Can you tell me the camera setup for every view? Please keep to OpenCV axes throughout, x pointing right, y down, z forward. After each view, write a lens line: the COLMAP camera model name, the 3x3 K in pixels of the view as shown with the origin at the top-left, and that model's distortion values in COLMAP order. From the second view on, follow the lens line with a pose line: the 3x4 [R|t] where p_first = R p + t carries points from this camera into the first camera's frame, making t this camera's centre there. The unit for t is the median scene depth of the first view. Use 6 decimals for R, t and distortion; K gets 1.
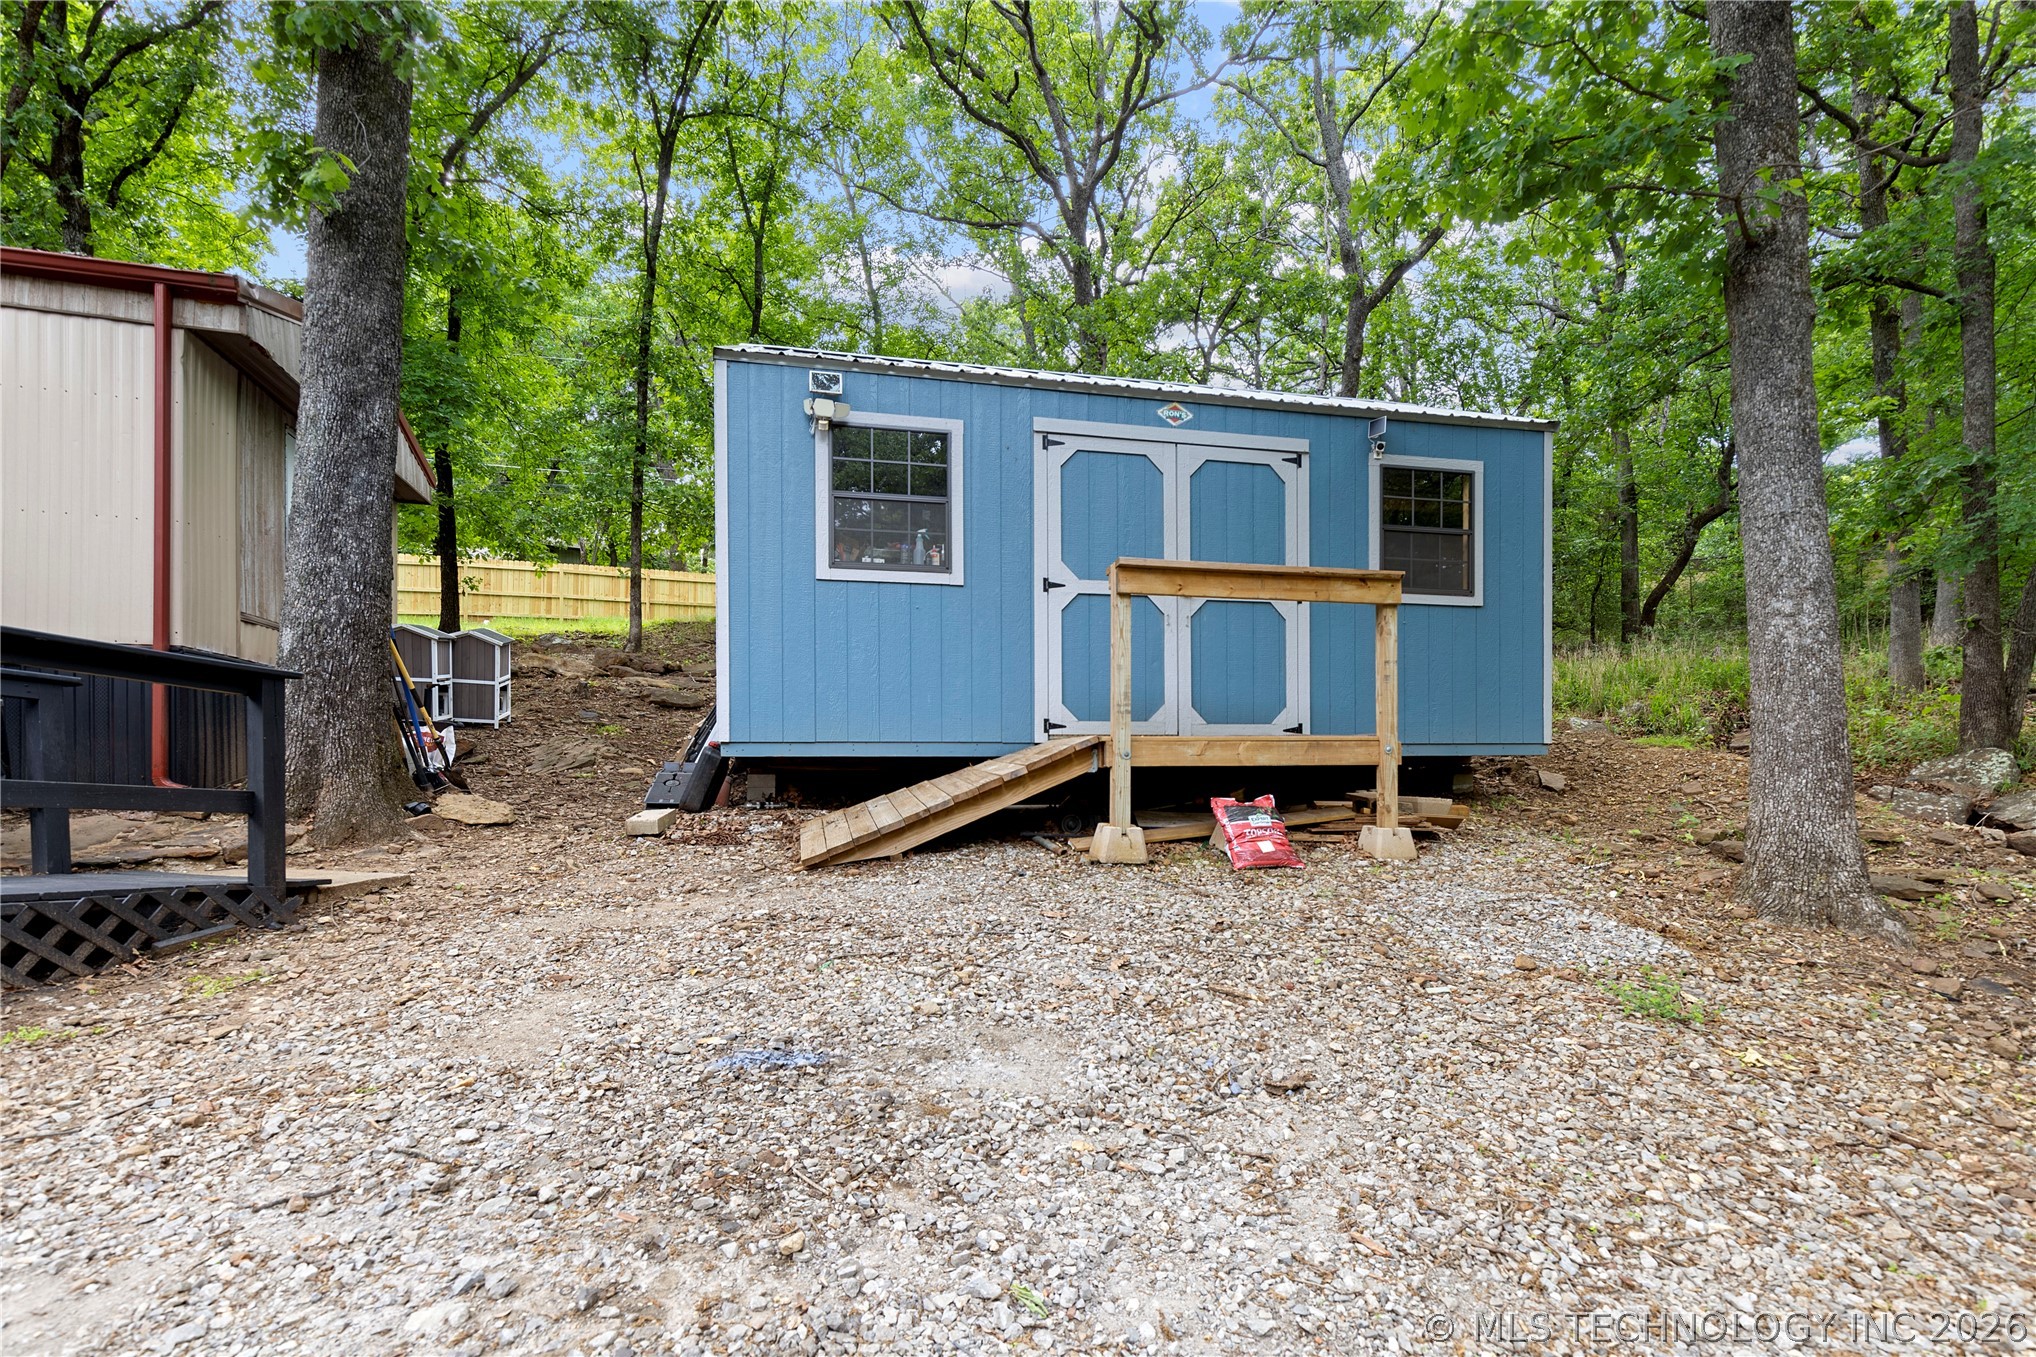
lens RADIAL K [[985.7, 0, 1018.0], [0, 985.7, 678.5], [0, 0, 1]] dist [-0.000693, -0.000178]
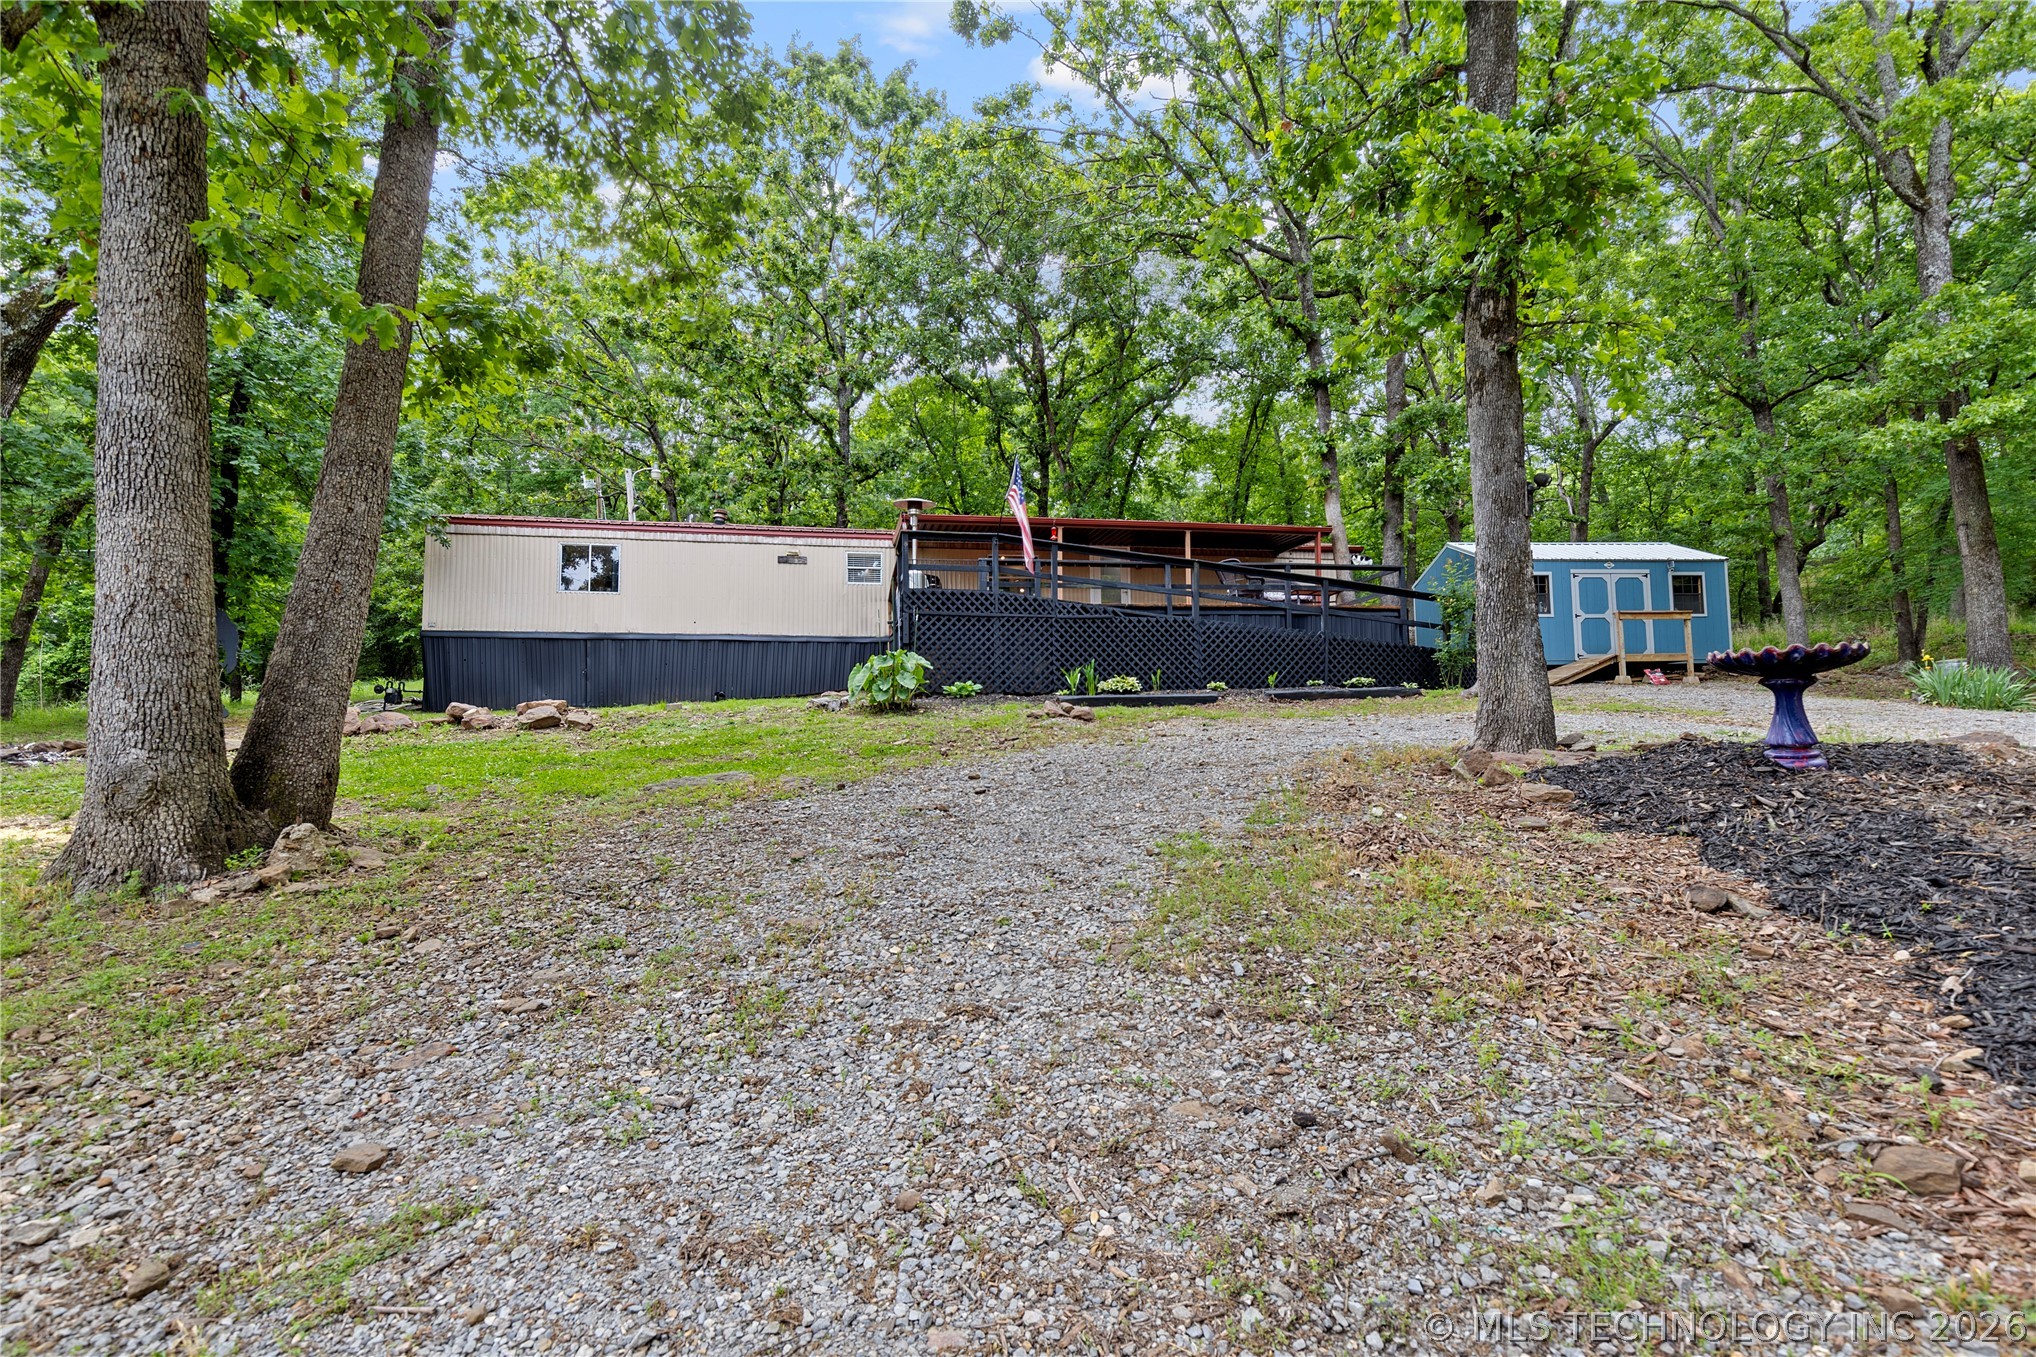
lens RADIAL K [[985.7, 0, 1018.0], [0, 985.7, 678.5], [0, 0, 1]] dist [-0.000693, -0.000178]
pose [[0.994773, -0.035772, -0.095642, -1.641001], [0.035062, 0.999344, -0.009101, 0.089332], [0.095905, 0.005700, 0.995374, -2.710827]]
